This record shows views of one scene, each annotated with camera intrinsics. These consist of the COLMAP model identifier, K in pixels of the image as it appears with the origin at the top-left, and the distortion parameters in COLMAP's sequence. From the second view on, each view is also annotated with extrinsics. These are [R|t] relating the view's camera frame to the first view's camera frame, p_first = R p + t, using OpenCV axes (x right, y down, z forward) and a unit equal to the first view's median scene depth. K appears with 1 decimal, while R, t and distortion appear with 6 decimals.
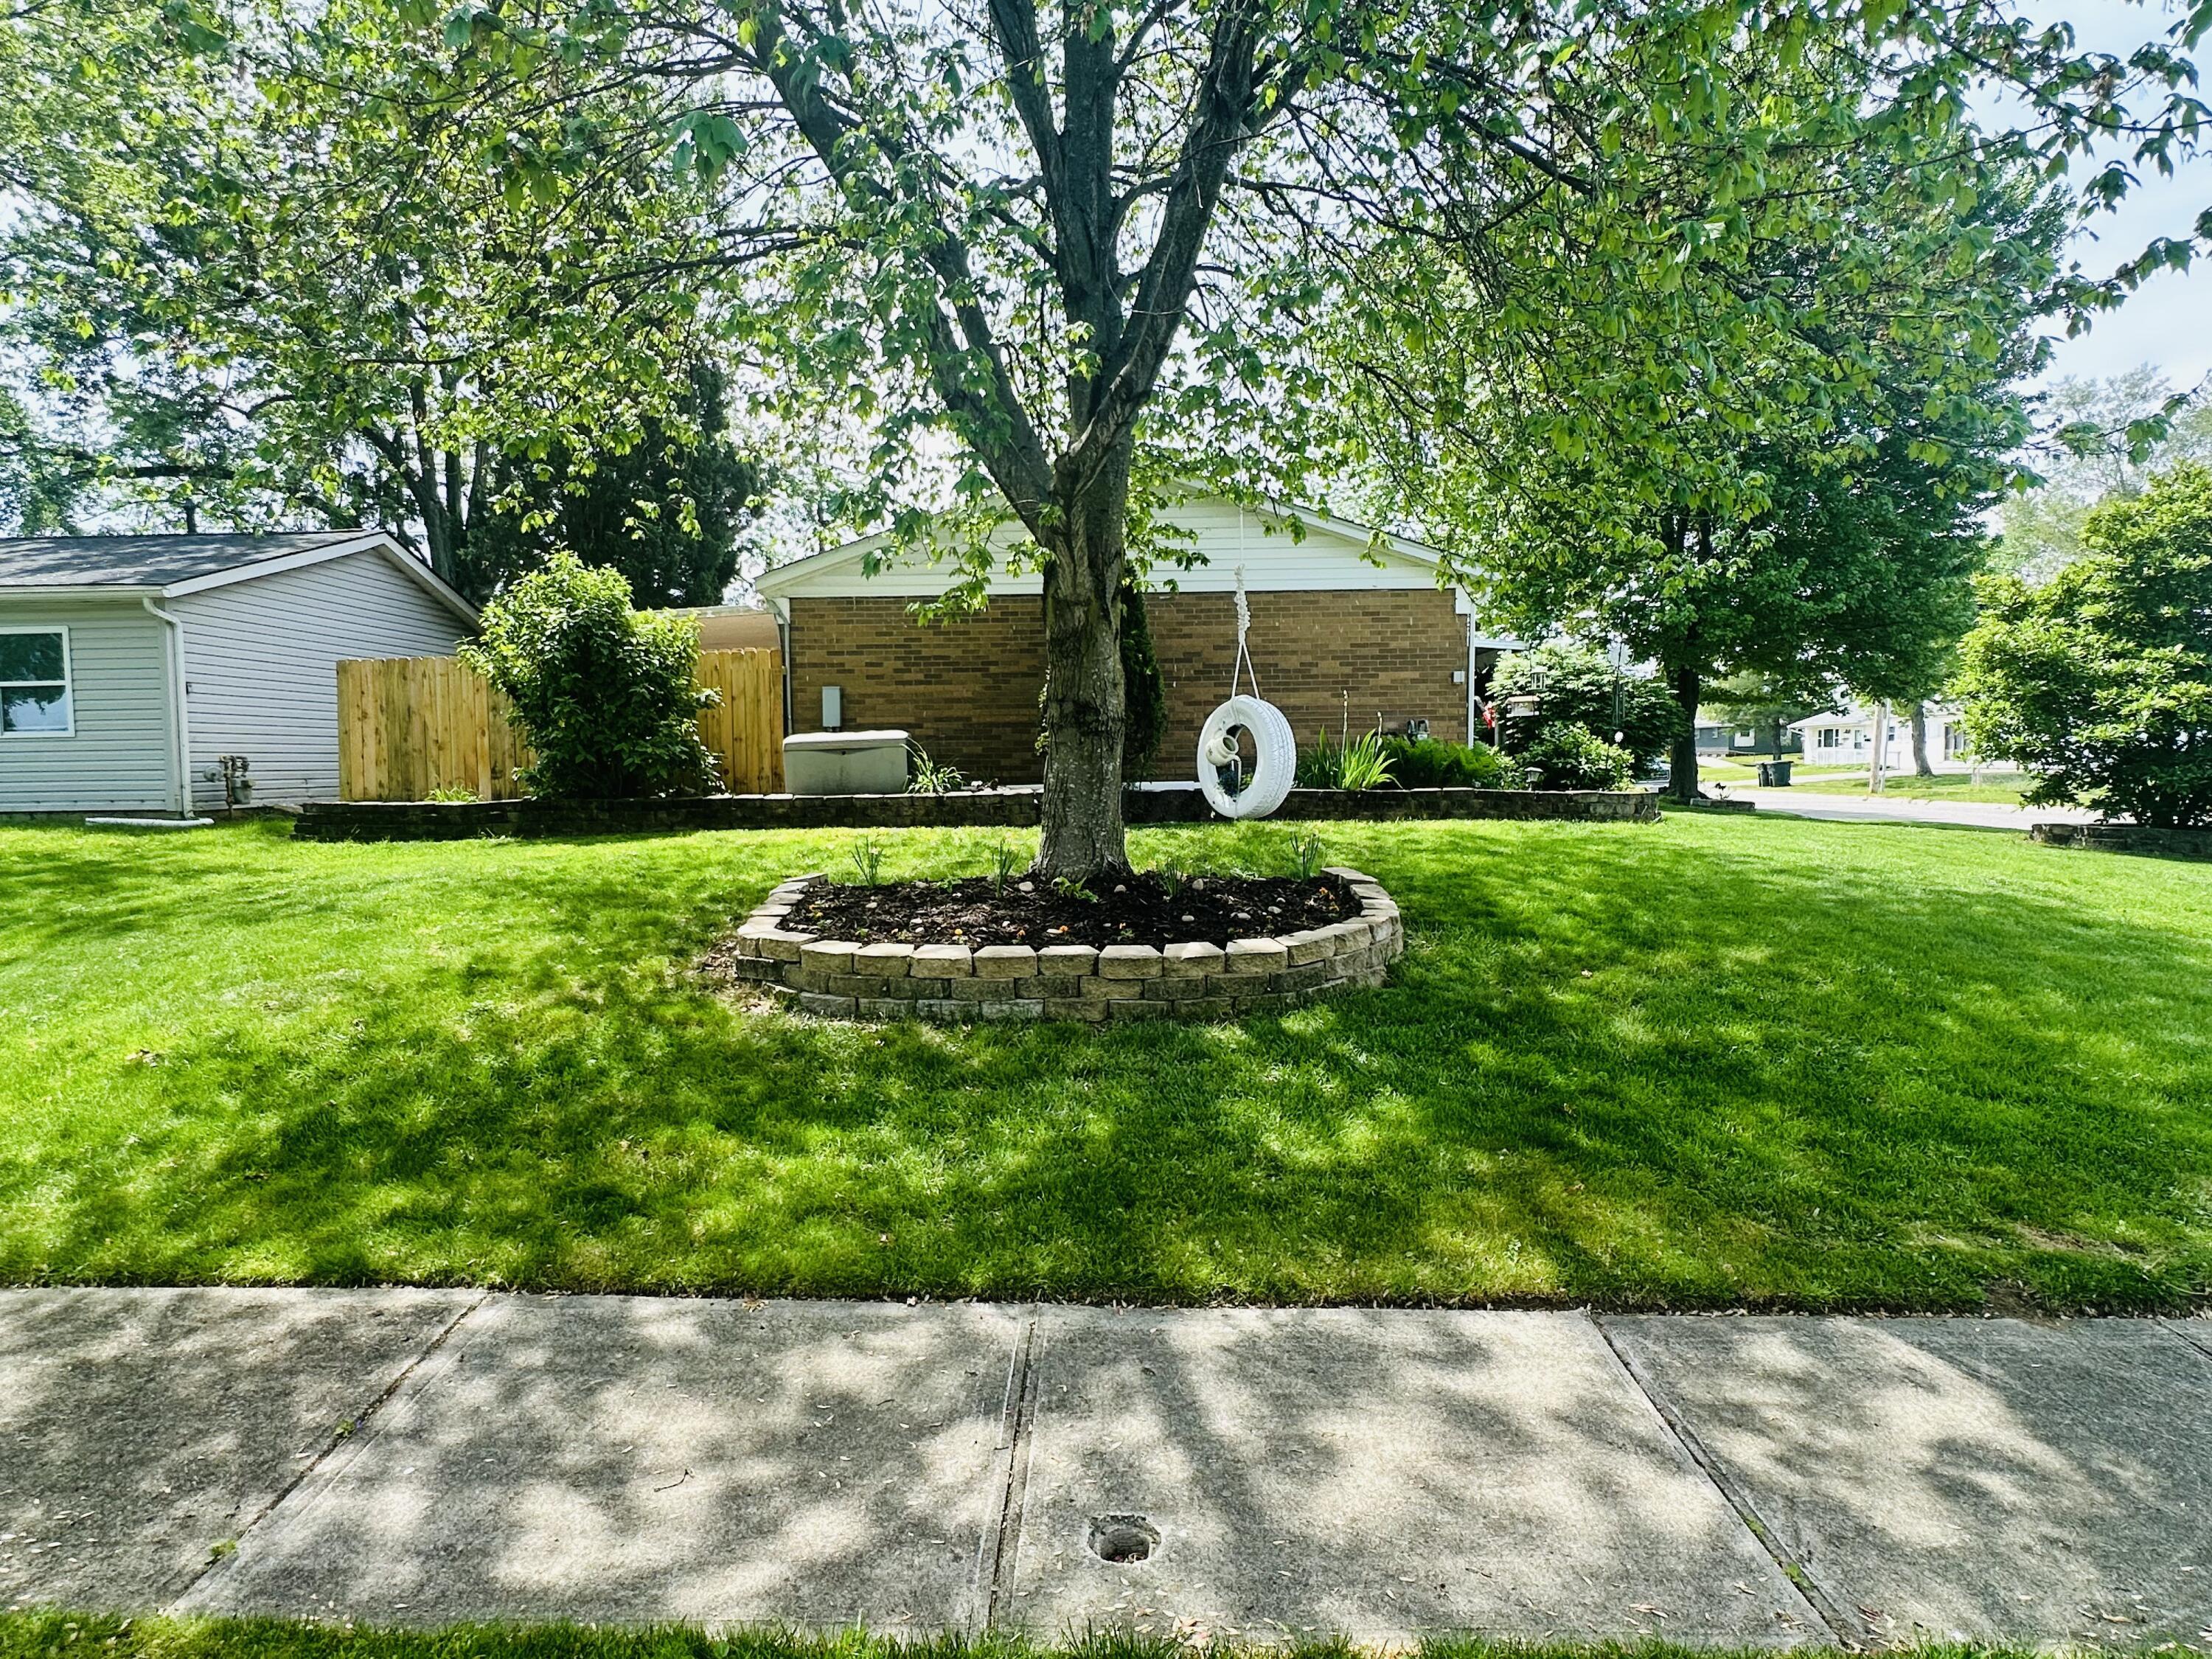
lens RADIAL K [[1192.4, 0, 1107.7], [0, 1192.4, 830.6], [0, 0, 1]] dist [0.001799, 0.000120]
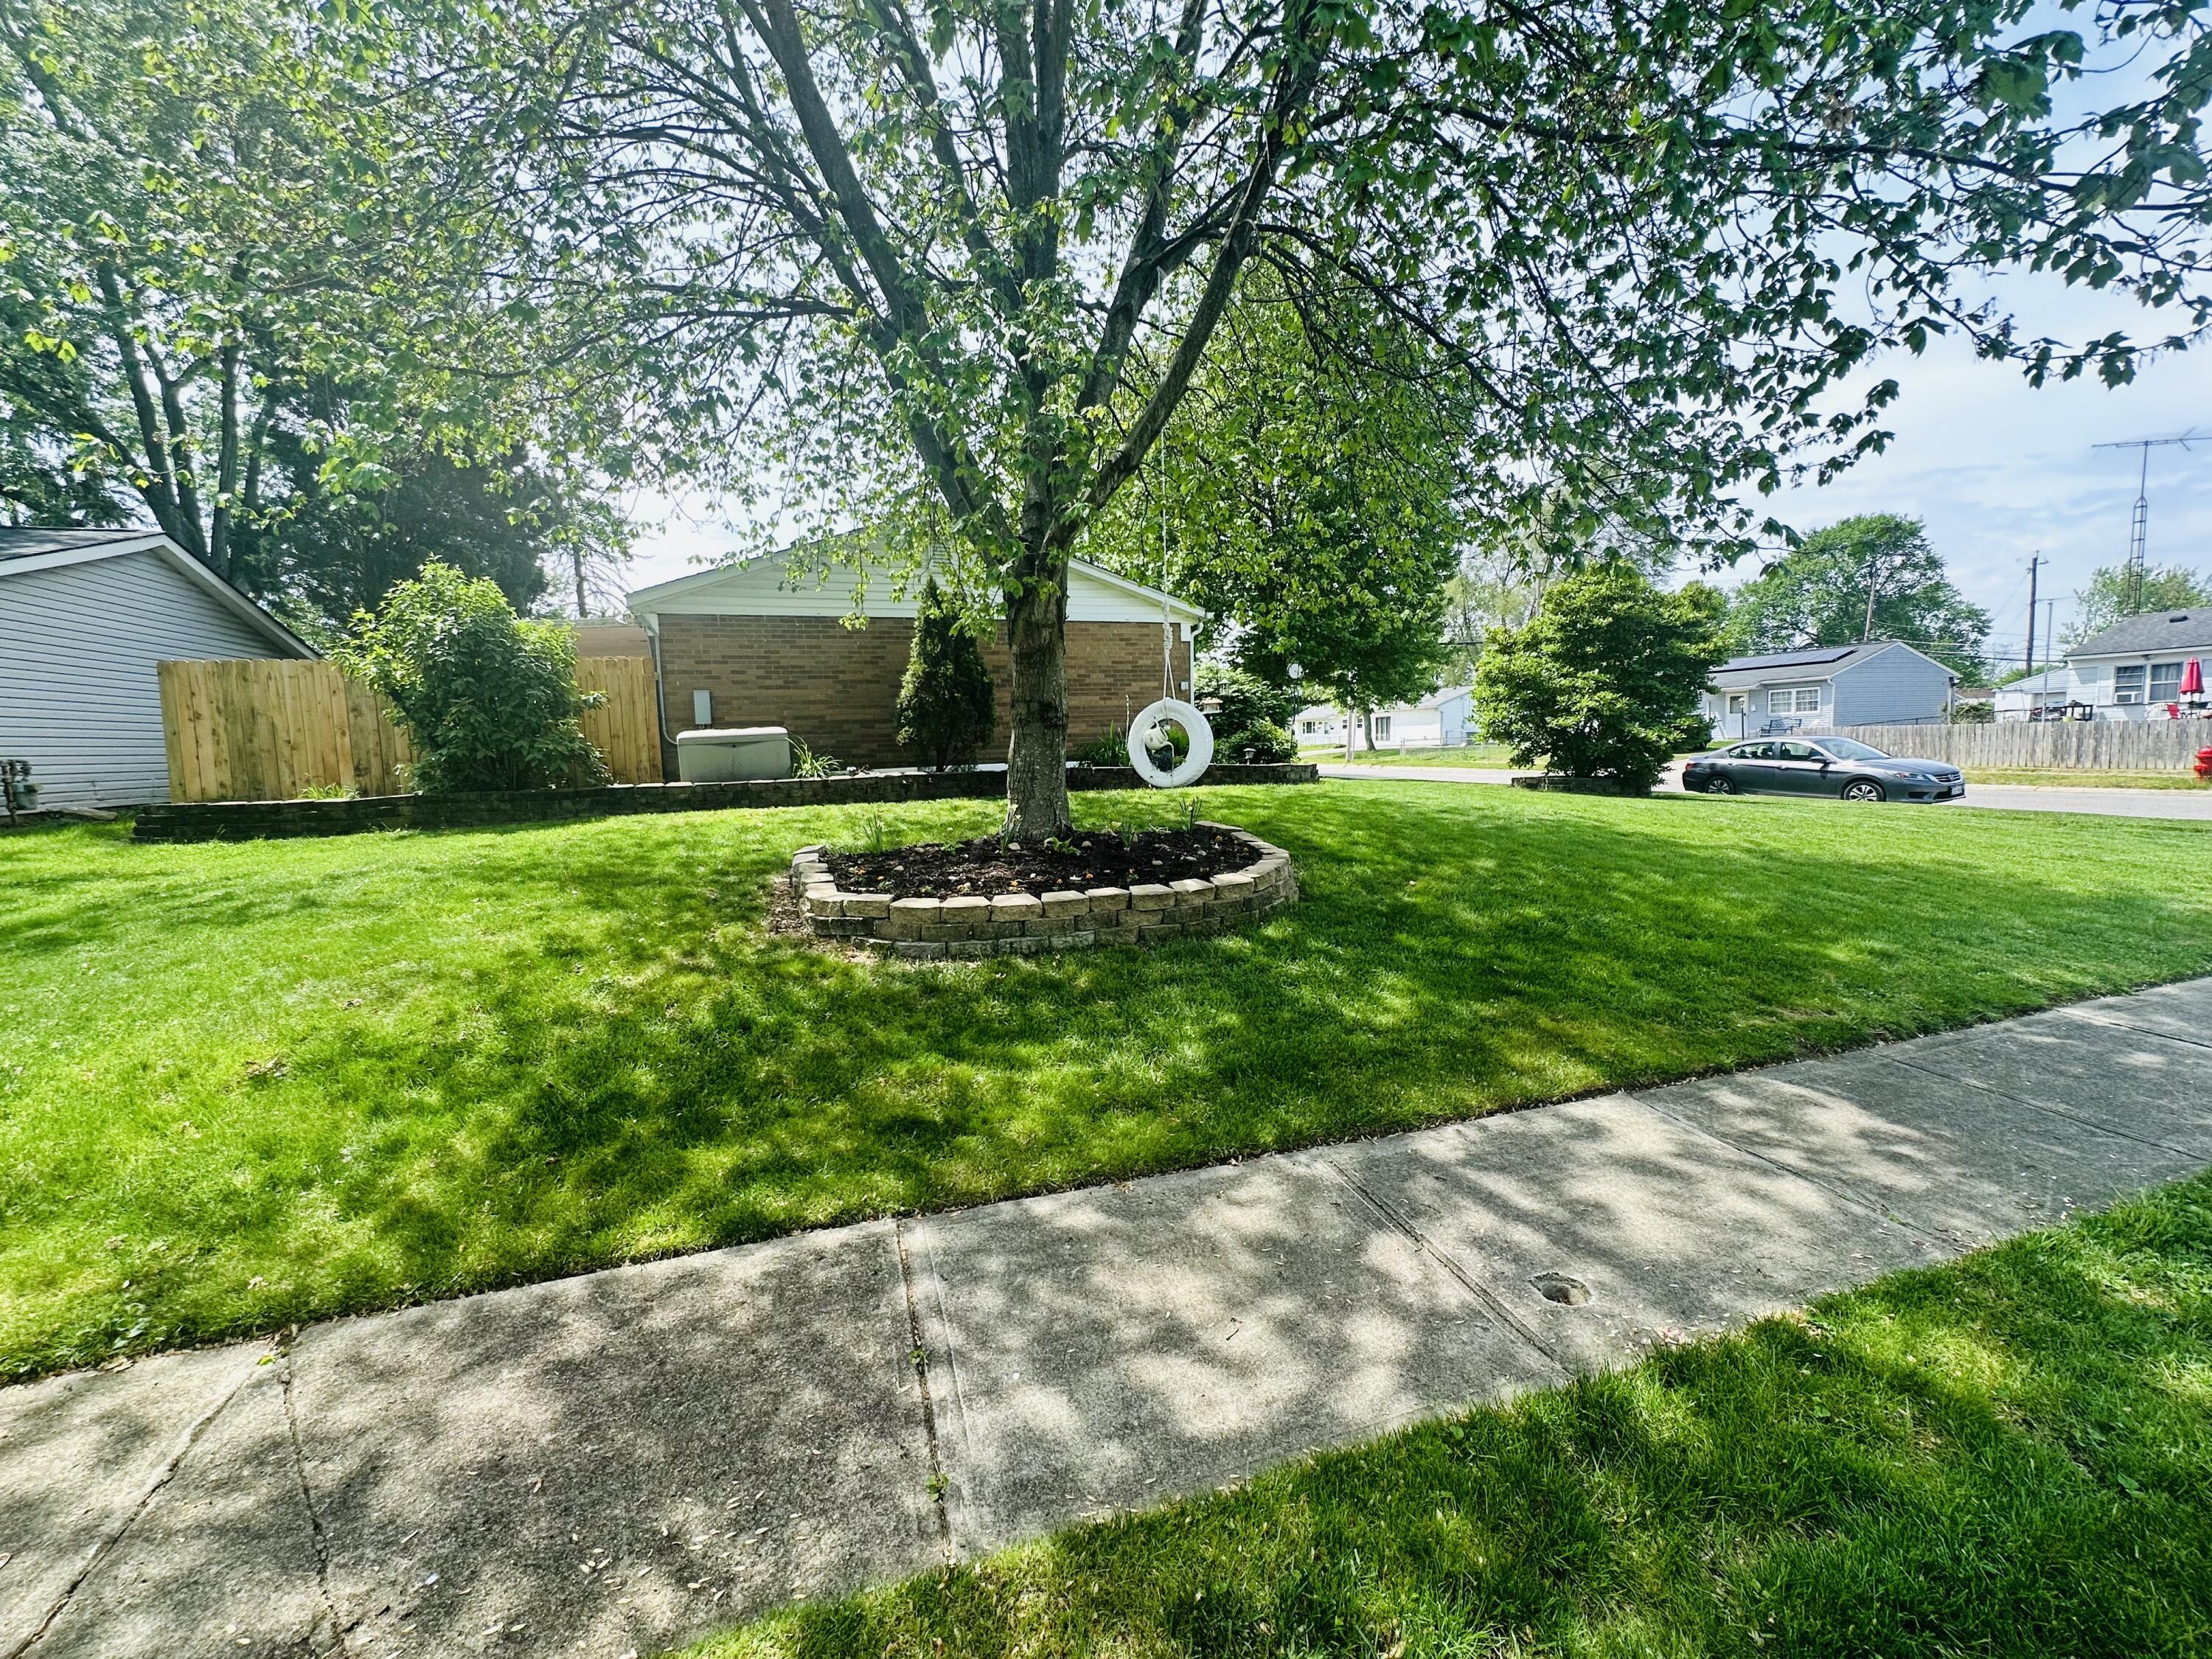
lens RADIAL K [[877.9, 0, 1109.2], [0, 877.9, 829.0], [0, 0, 1]] dist [0.000508, 0.000169]
pose [[0.941091, -0.047705, 0.334772, -0.487894], [0.036474, 0.998543, 0.039757, -0.009628], [-0.336181, -0.025205, 0.941460, 0.124980]]
